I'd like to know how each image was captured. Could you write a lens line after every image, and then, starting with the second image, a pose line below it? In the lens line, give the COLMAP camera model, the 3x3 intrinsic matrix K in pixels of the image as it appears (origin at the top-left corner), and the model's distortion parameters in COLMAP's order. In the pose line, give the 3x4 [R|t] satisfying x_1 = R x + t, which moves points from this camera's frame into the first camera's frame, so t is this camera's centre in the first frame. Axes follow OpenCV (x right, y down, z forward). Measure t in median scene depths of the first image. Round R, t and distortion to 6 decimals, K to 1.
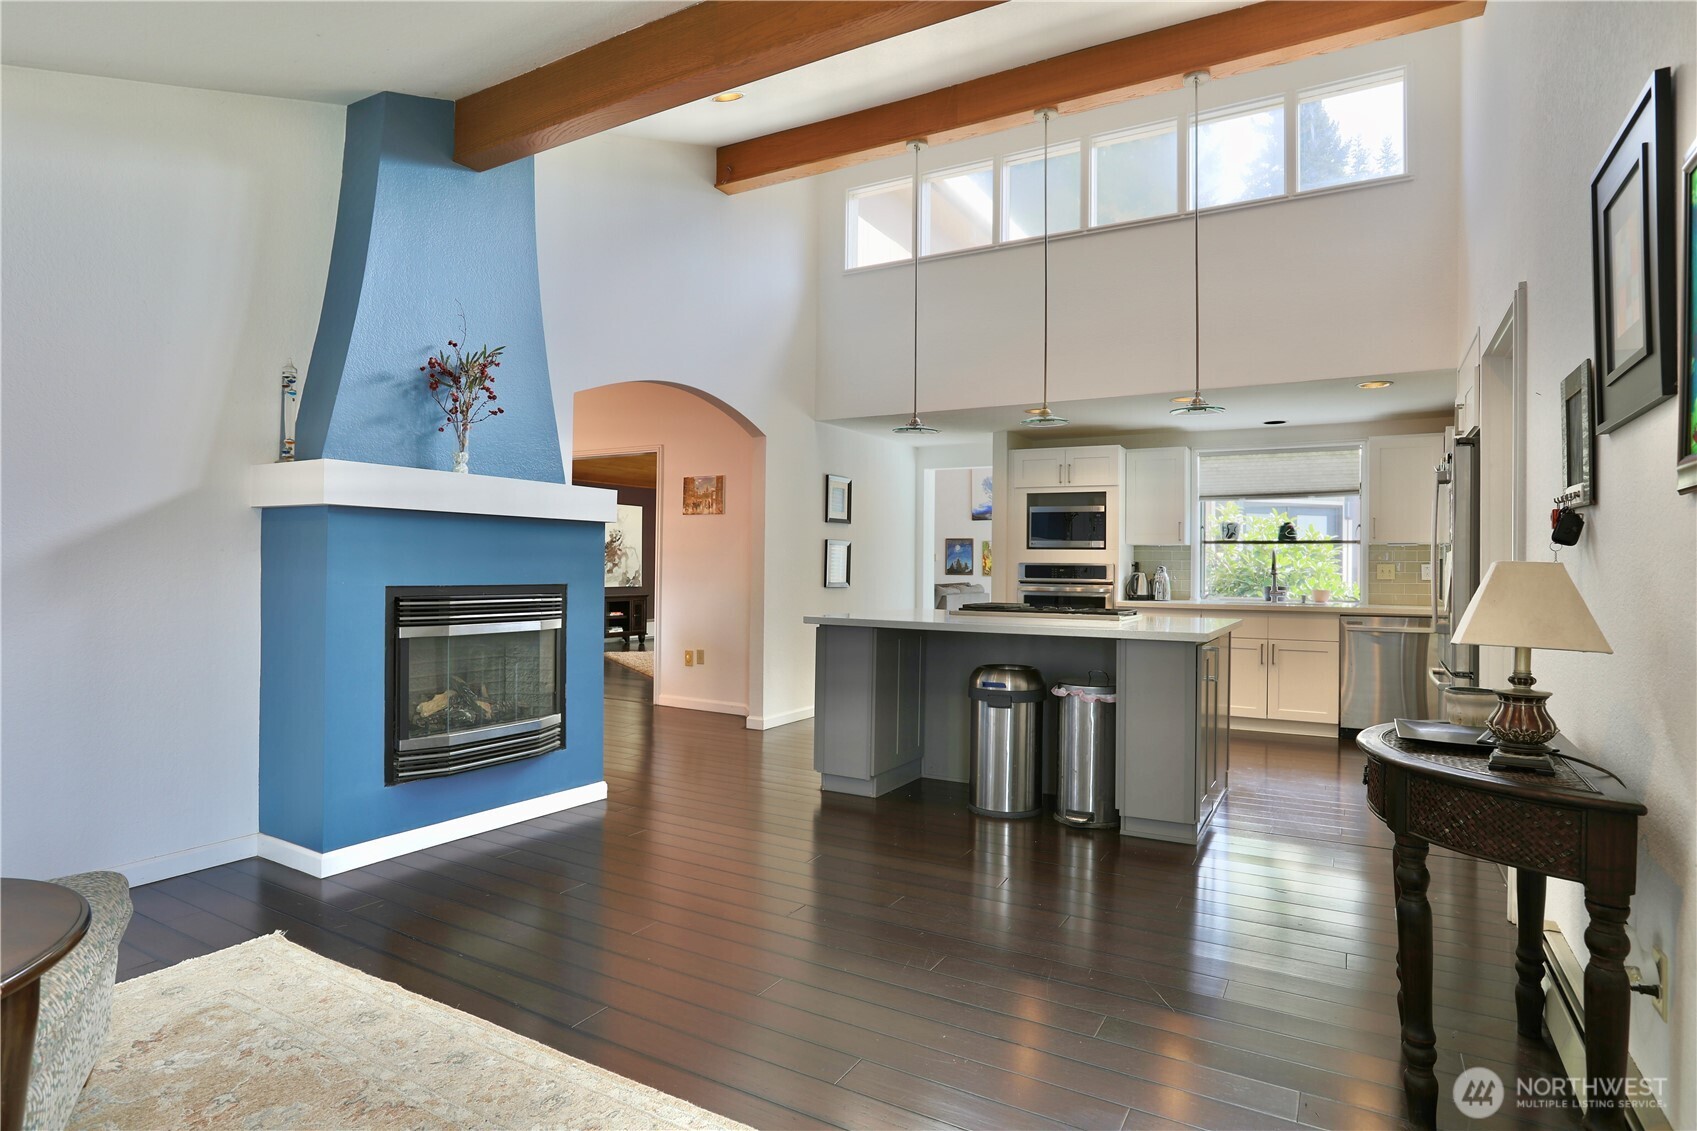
lens RADIAL K [[905.2, 0, 849.6], [0, 905.2, 557.8], [0, 0, 1]] dist [-0.037483, 0.021026]
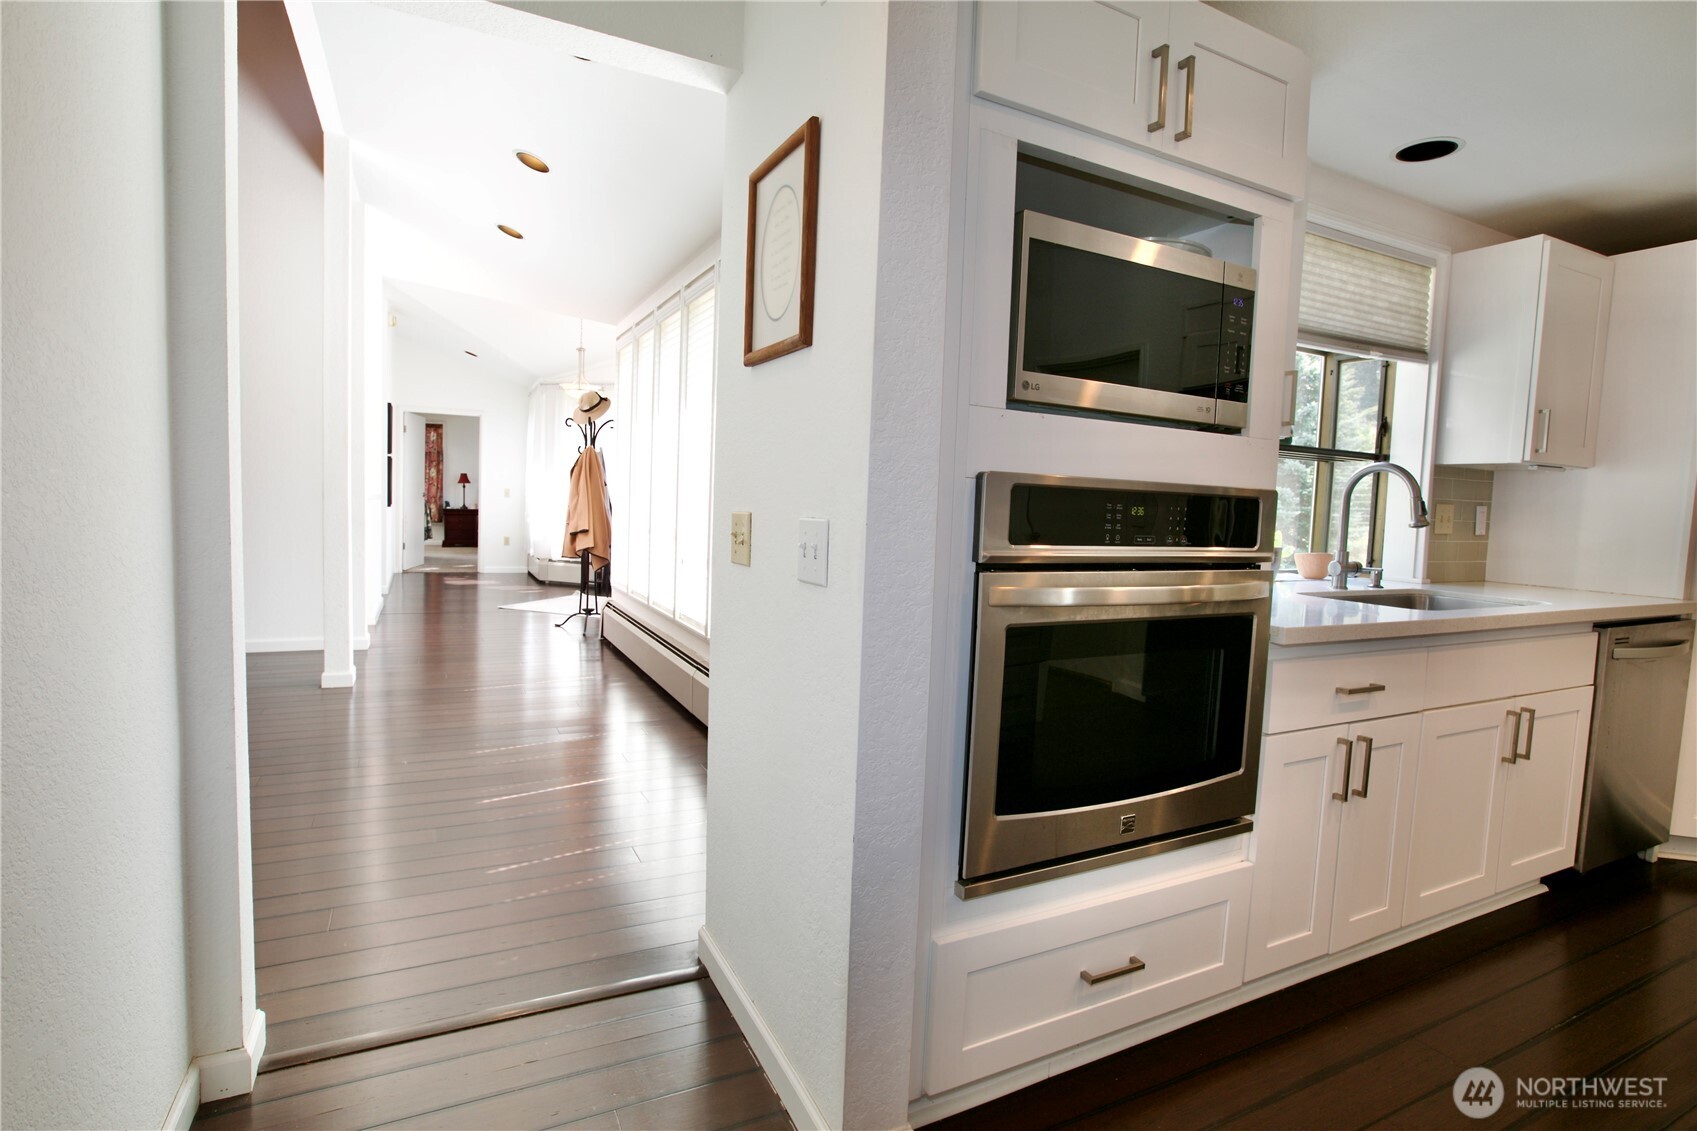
lens RADIAL K [[824.5, 0, 848.5], [0, 824.5, 556.4], [0, 0, 1]] dist [-0.025243, -0.000219]
pose [[0.548403, -0.047191, 0.834881, 0.016546], [-0.040271, 0.995757, 0.082737, 0.010582], [-0.835244, -0.078995, 0.544176, 0.948347]]
